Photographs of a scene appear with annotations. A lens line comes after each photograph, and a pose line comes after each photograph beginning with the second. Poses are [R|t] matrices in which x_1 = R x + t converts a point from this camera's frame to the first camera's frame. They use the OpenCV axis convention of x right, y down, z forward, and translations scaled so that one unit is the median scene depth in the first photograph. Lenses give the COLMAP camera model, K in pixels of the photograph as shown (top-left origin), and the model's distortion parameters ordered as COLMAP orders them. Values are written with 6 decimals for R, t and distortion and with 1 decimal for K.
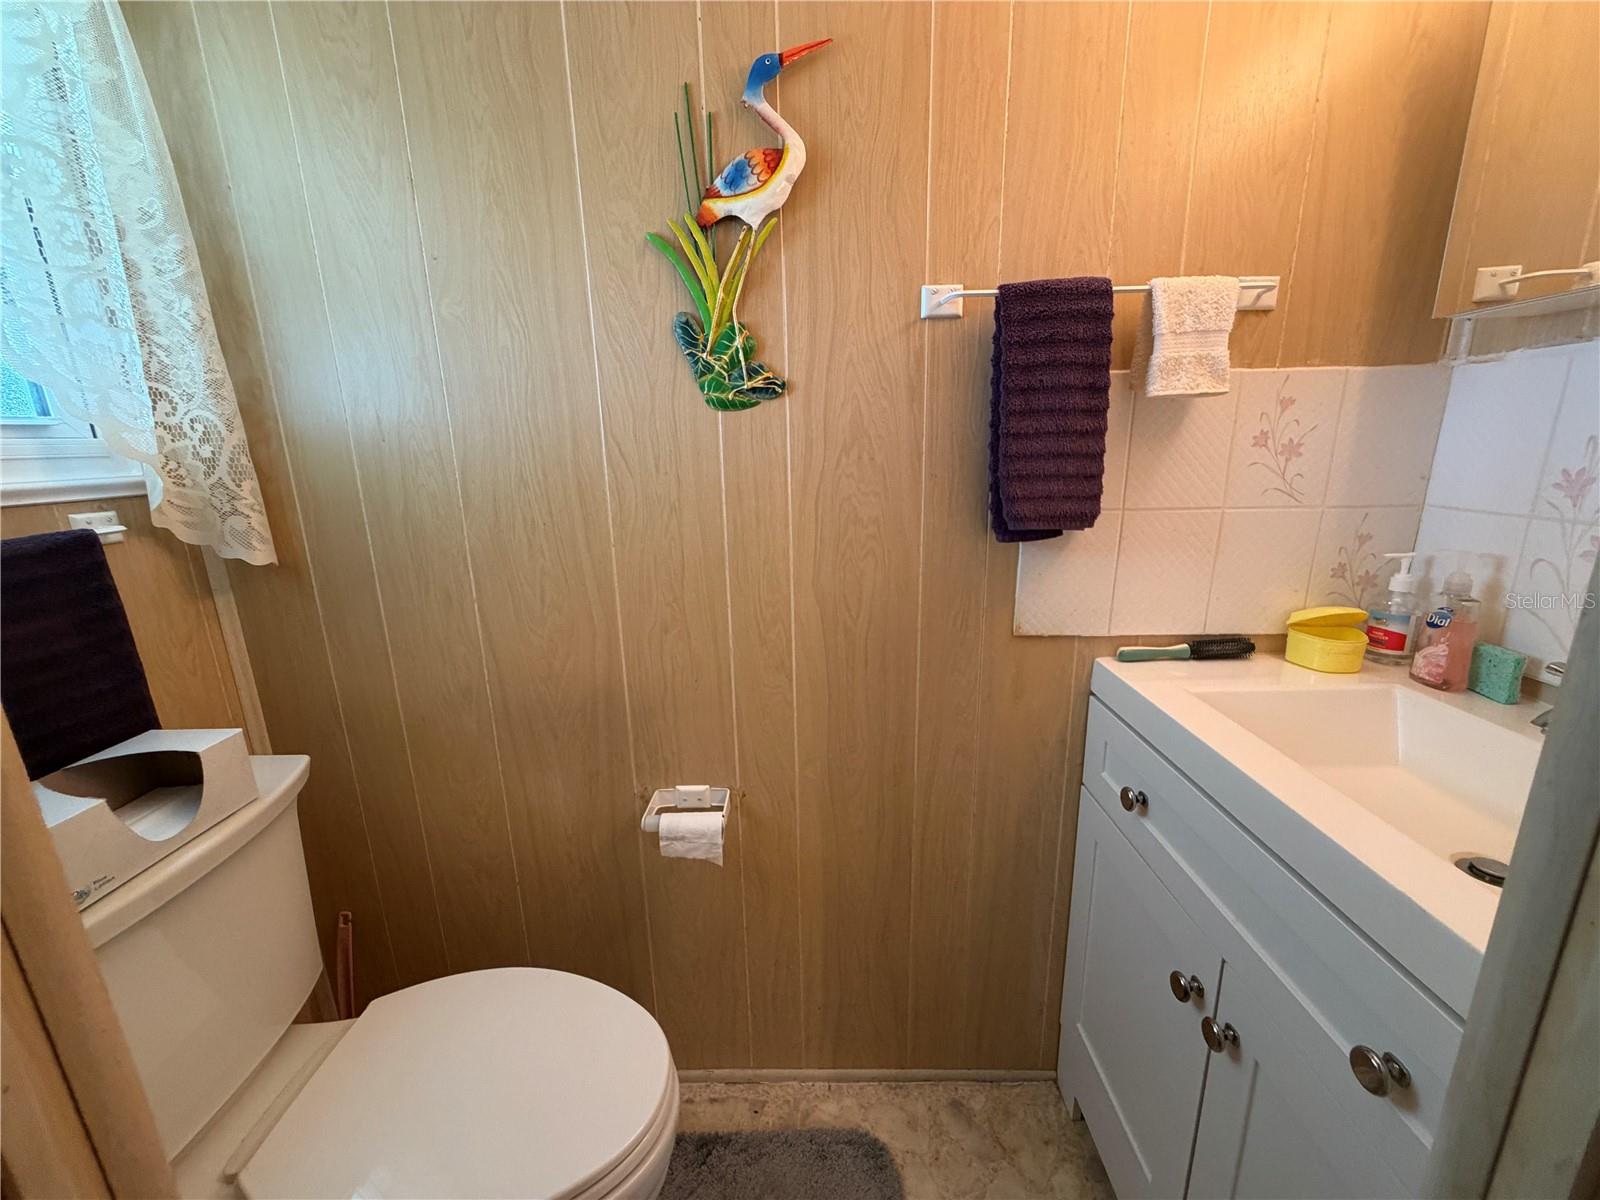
lens RADIAL K [[643.7, 0, 801.4], [0, 643.7, 603.8], [0, 0, 1]] dist [0.001889, 0.000251]
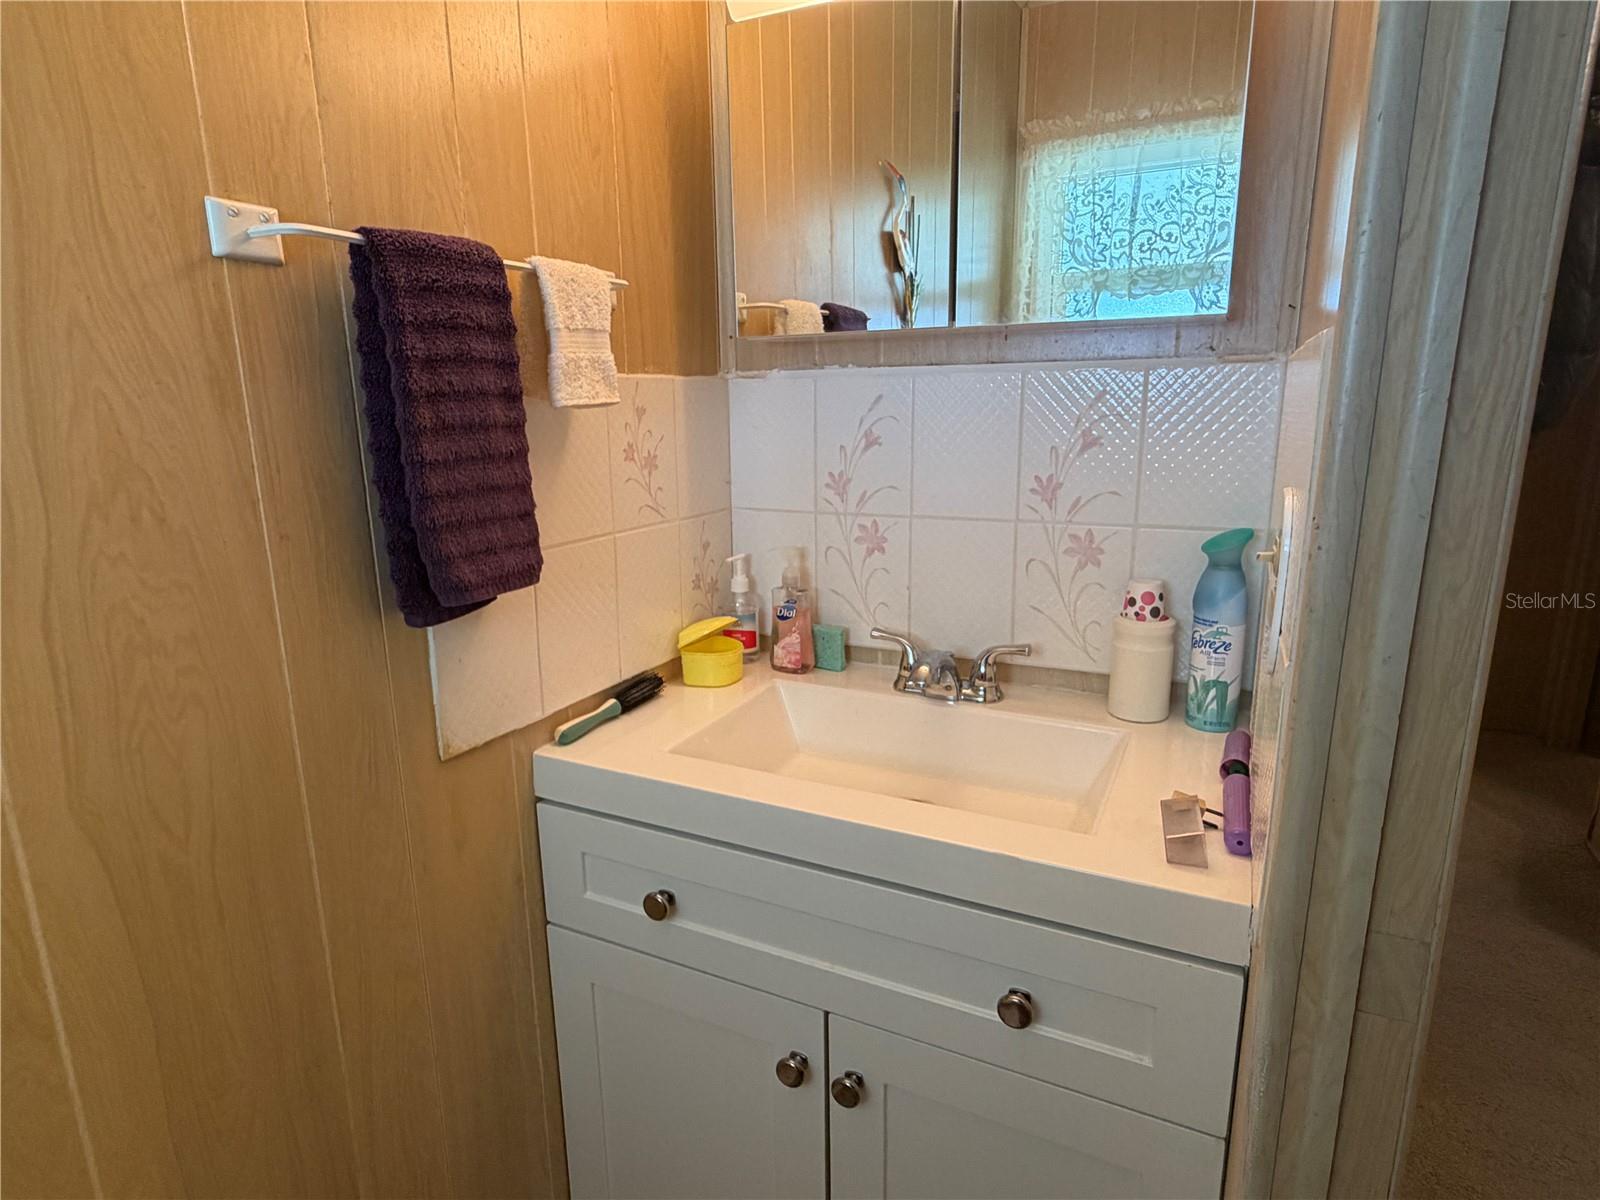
lens RADIAL K [[879.3, 0, 808.5], [0, 879.3, 606.4], [0, 0, 1]] dist [0.003219, 0.000459]
pose [[0.441098, -0.190229, 0.877066, -0.289482], [0.225891, 0.969347, 0.096638, -0.117696], [-0.868565, 0.155494, 0.470548, 0.265735]]
